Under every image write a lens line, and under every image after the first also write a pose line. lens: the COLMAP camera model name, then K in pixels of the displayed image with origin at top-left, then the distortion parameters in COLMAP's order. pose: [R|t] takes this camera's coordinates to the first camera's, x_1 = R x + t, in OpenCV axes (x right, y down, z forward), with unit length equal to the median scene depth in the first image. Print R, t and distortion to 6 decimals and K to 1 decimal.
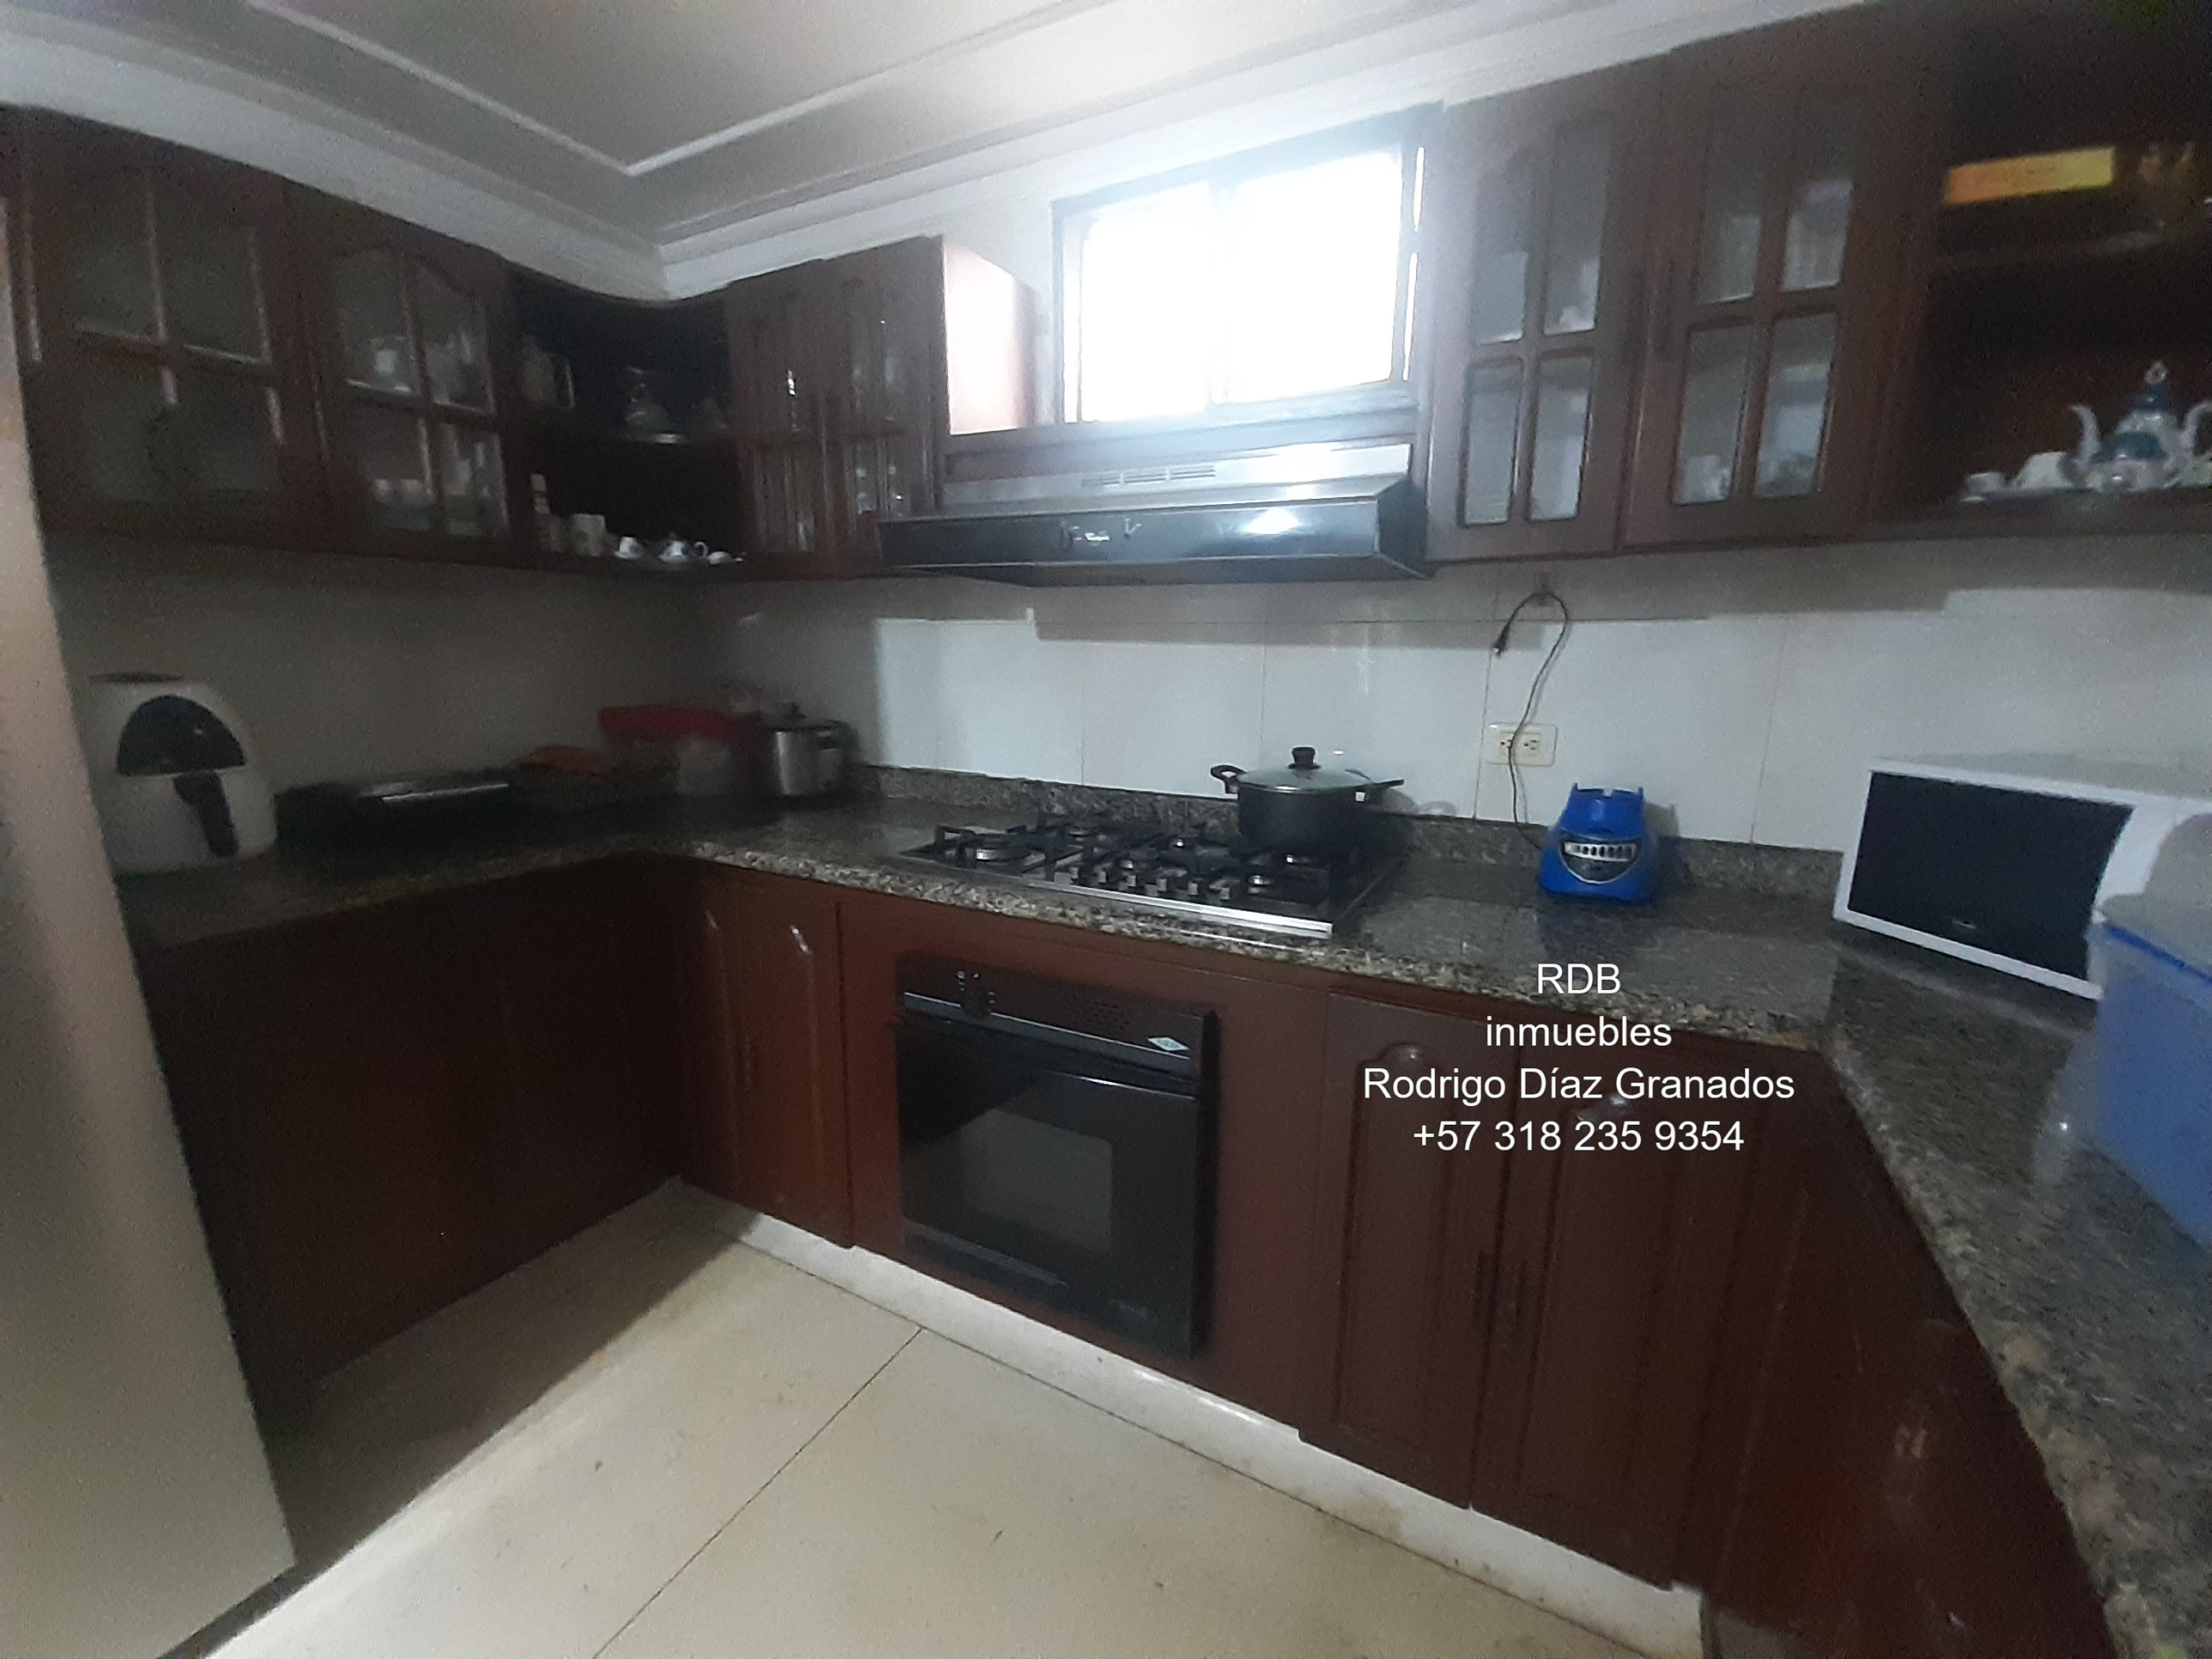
lens RADIAL K [[882.1, 0, 1128.0], [0, 882.1, 838.8], [0, 0, 1]] dist [-0.000551, -0.002073]
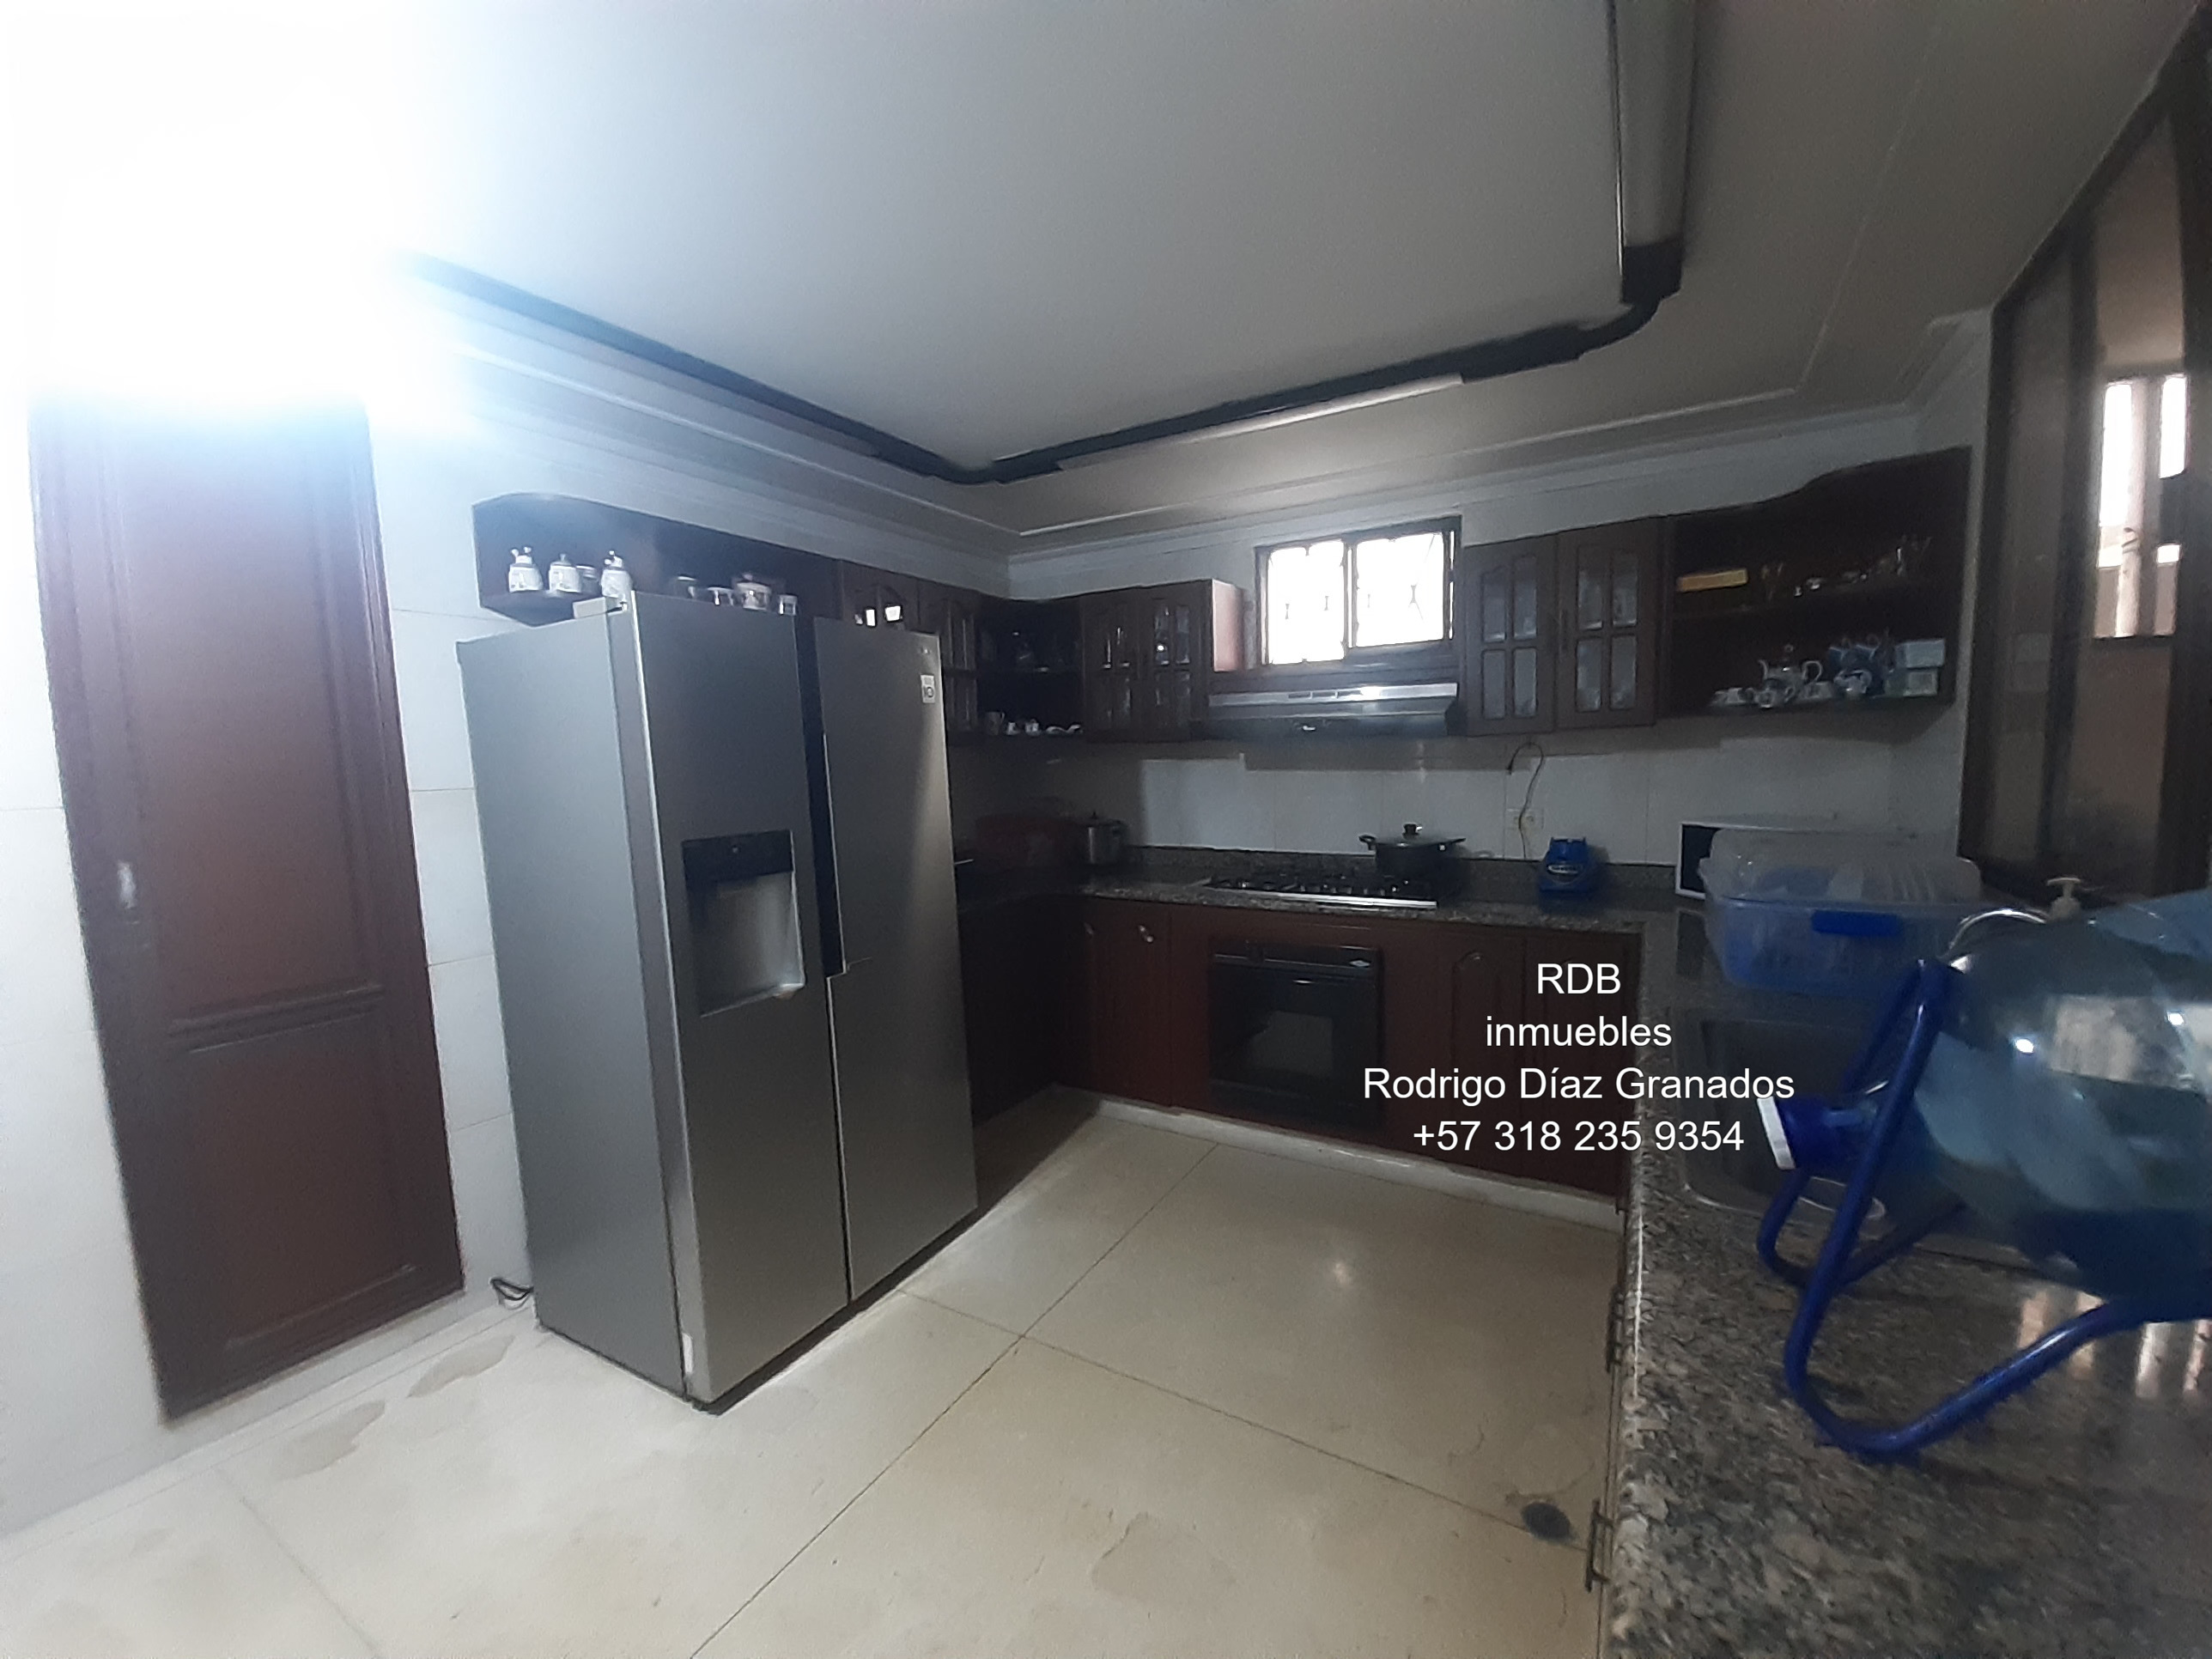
lens RADIAL K [[882.1, 0, 1114.2], [0, 882.1, 837.6], [0, 0, 1]] dist [-0.000551, -0.002073]
pose [[0.997327, -0.033549, -0.064906, -0.333873], [0.026382, 0.993769, -0.108293, 0.121776], [0.068135, 0.106292, 0.991998, -0.994061]]
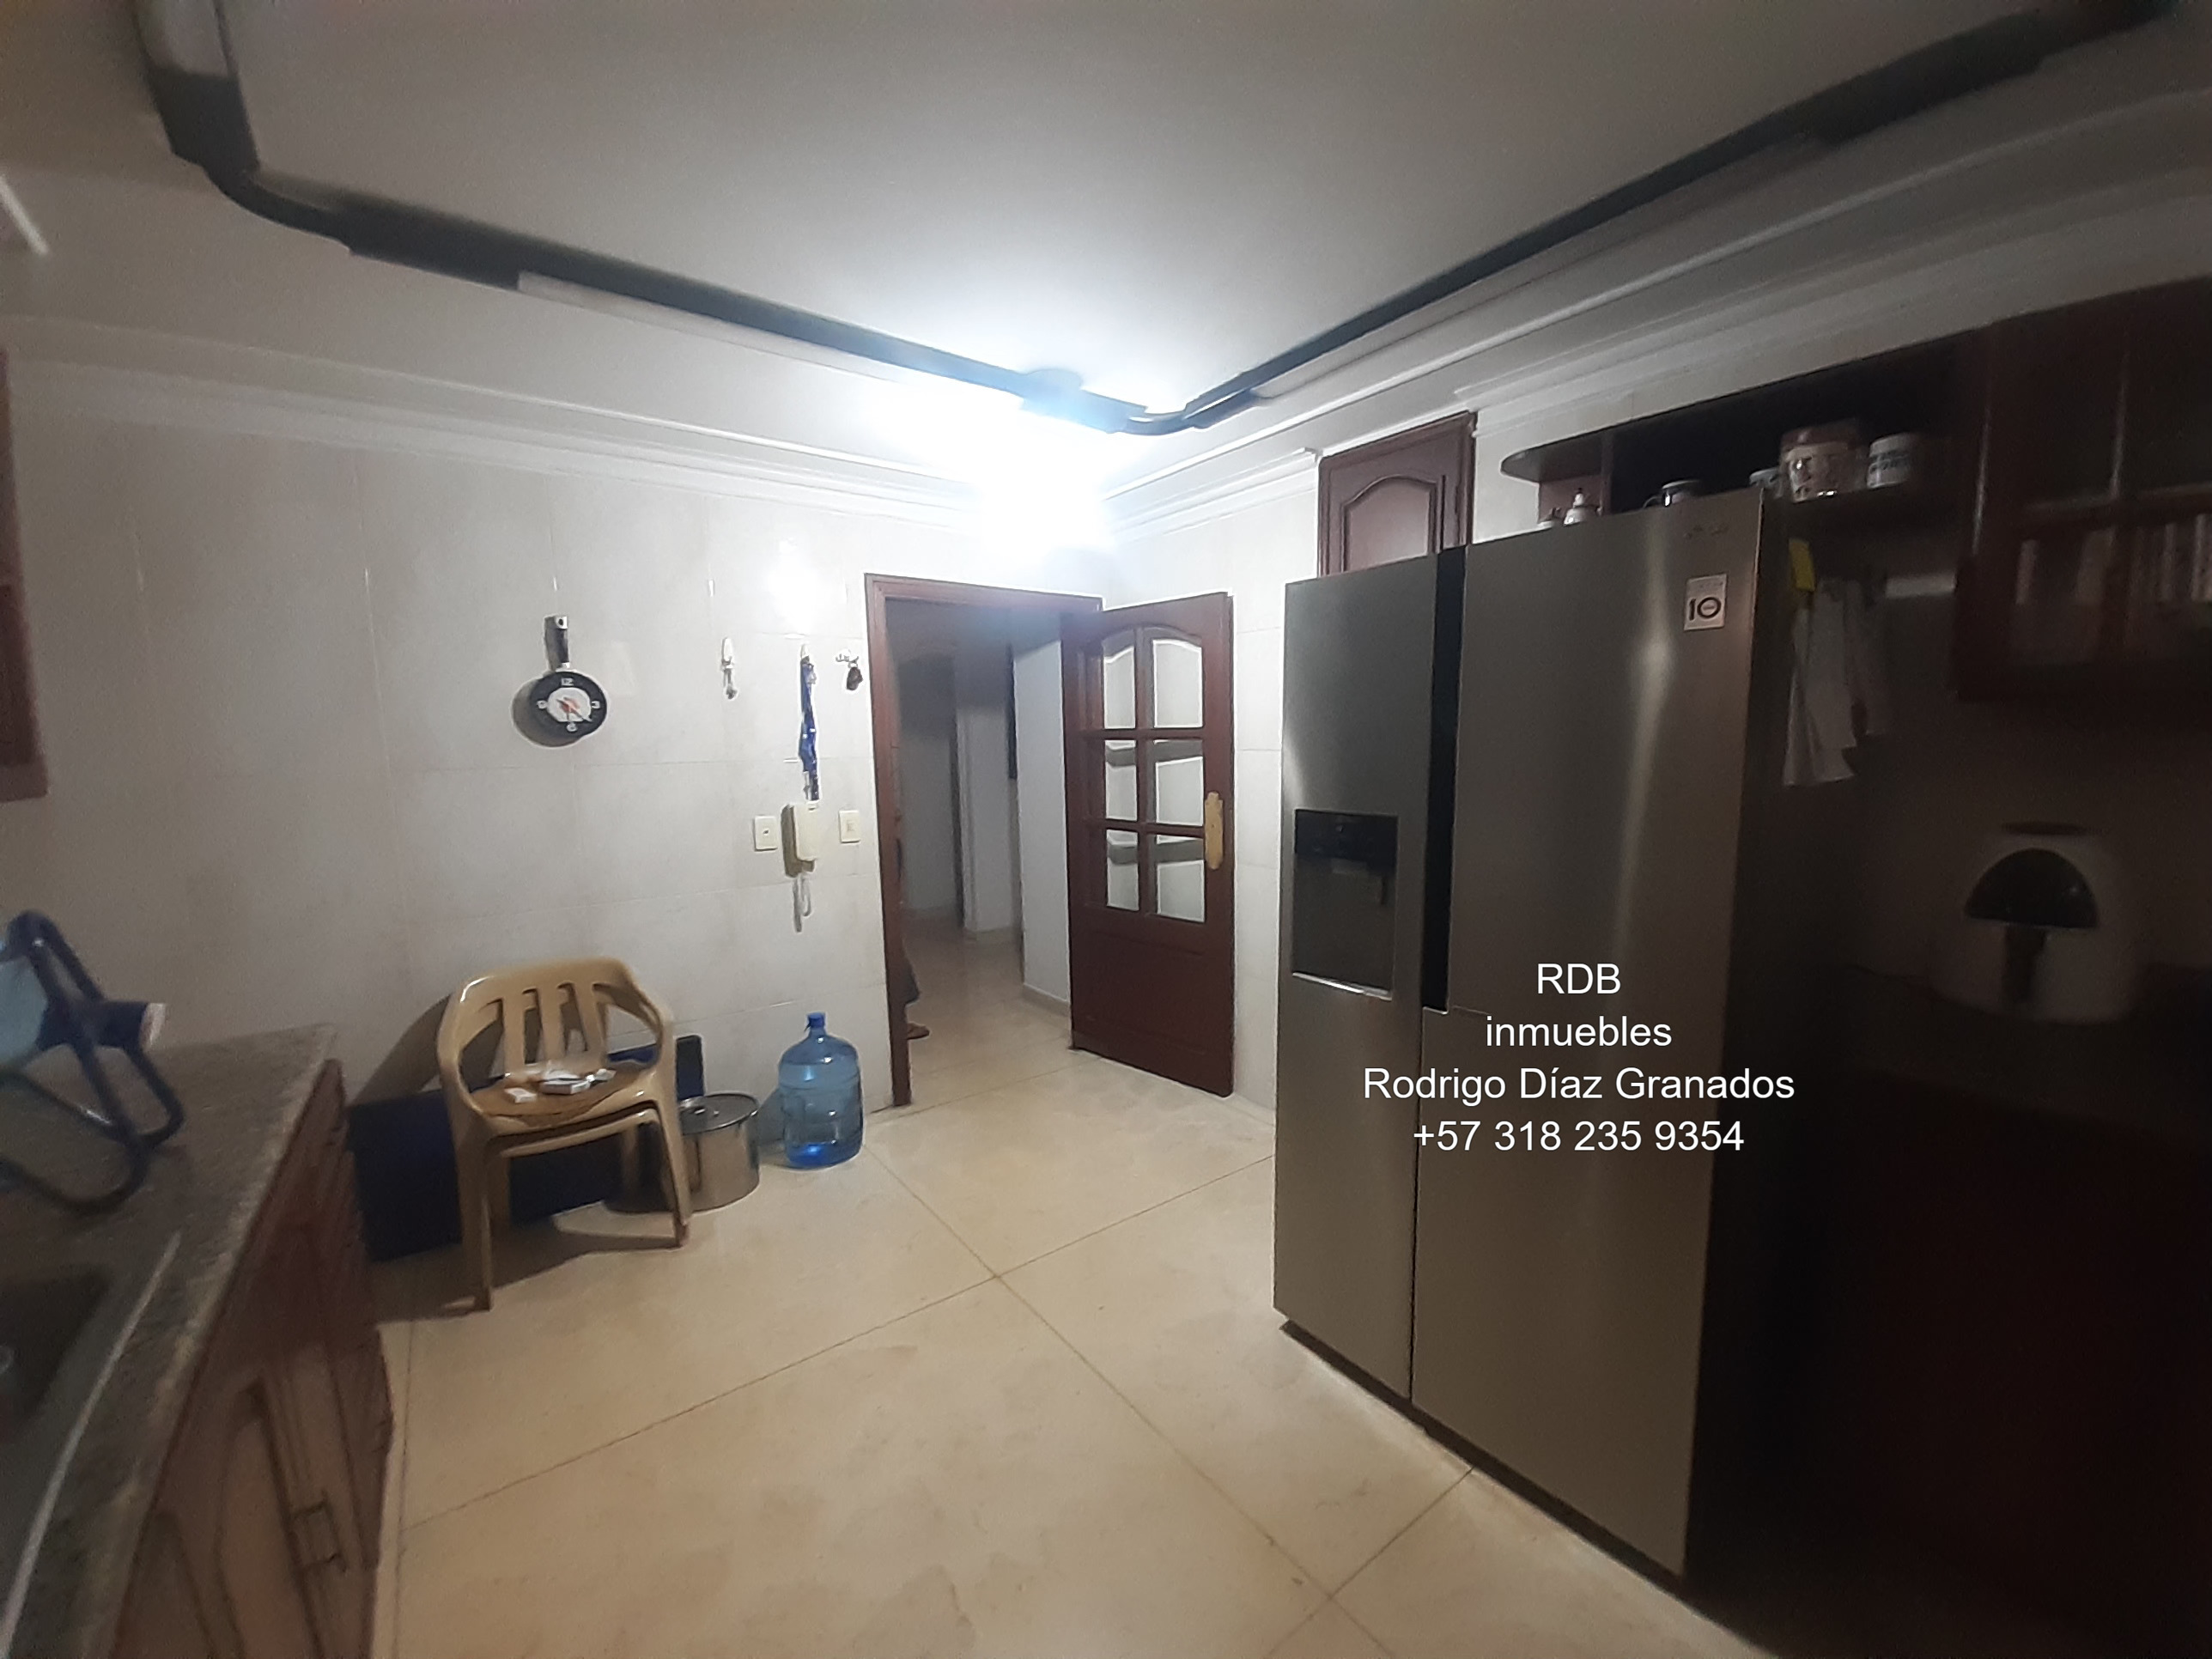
lens RADIAL K [[882.1, 0, 1121.3], [0, 882.1, 835.7], [0, 0, 1]] dist [-0.000551, -0.002073]
pose [[-0.439731, 0.098082, -0.892758, 0.250088], [-0.163120, 0.968765, 0.186778, -0.174927], [0.883192, 0.227759, -0.409997, 0.431230]]
